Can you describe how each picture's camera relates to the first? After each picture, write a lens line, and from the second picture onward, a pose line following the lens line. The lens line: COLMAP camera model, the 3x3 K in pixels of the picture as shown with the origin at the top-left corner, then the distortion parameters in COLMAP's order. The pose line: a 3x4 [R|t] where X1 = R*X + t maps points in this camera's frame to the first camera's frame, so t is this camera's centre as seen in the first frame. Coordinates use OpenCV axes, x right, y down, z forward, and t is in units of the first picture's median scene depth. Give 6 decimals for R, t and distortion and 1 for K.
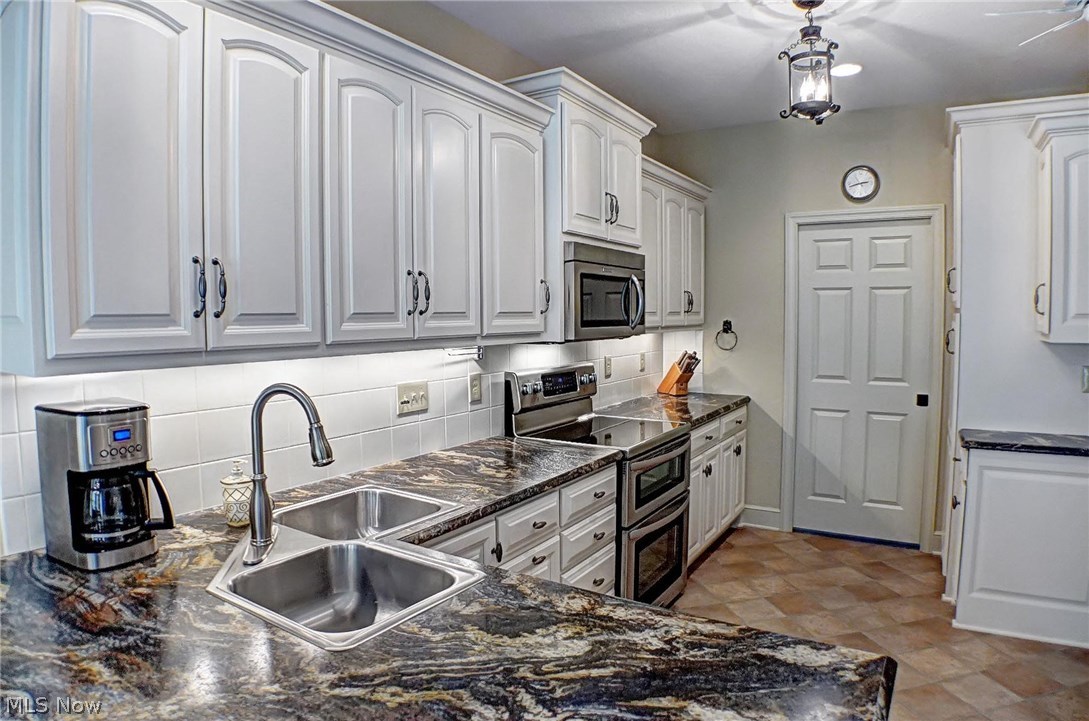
lens RADIAL K [[648.9, 0, 560.8], [0, 648.9, 355.1], [0, 0, 1]] dist [-0.115878, 0.020207]
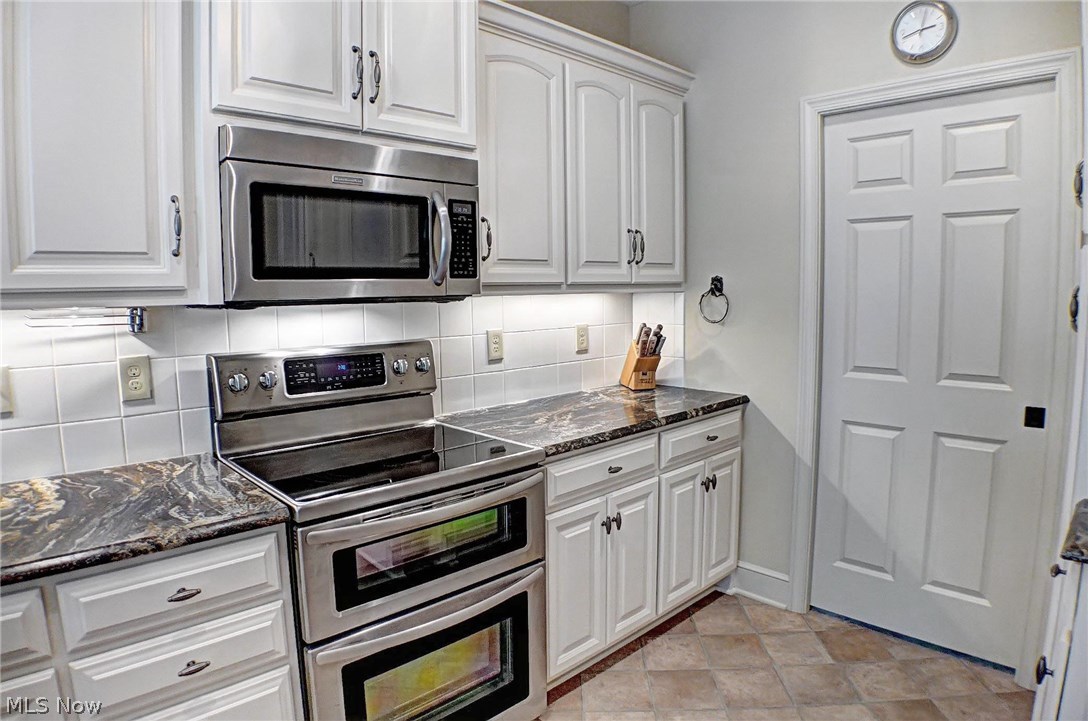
lens RADIAL K [[648.3, 0, 560.3], [0, 648.3, 355.1], [0, 0, 1]] dist [-0.115878, 0.020207]
pose [[0.968979, 0.020217, -0.246316, 0.386102], [-0.009911, 0.999025, 0.043010, -0.002277], [0.246945, -0.039235, 0.968235, 0.487378]]
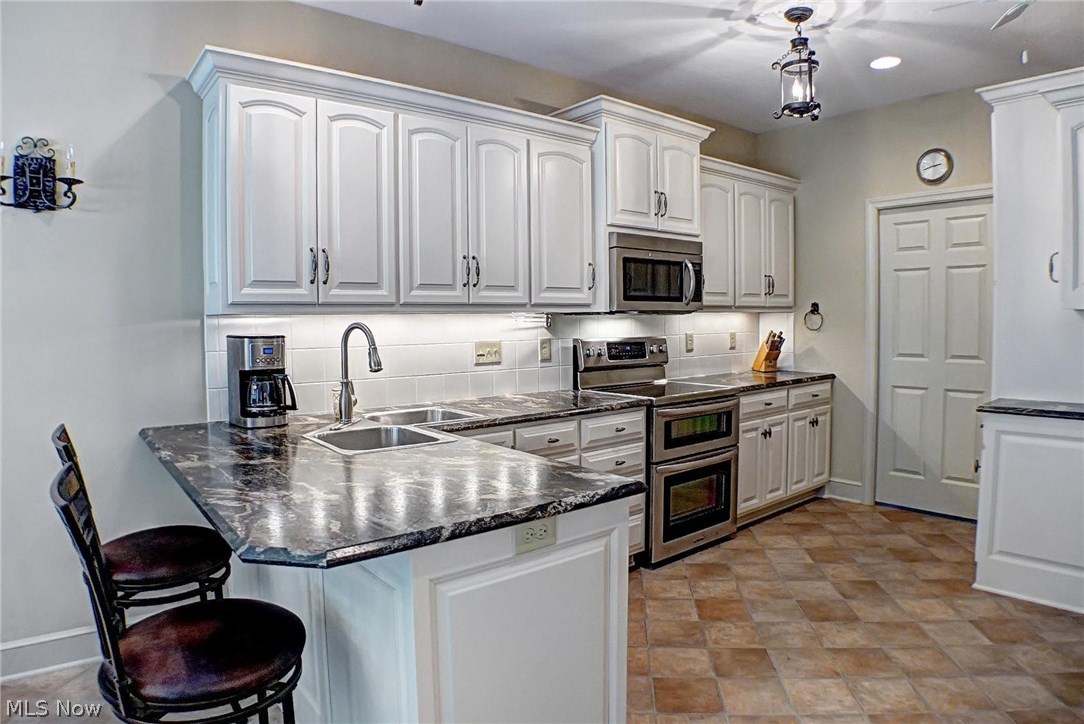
lens RADIAL K [[654.6, 0, 565.9], [0, 654.6, 357.8], [0, 0, 1]] dist [-0.125418, 0.032548]
pose [[0.949250, 0.013778, -0.314220, 0.292963], [-0.014222, 0.999898, 0.000879, 0.061442], [0.314201, 0.003635, 0.949350, -0.203024]]
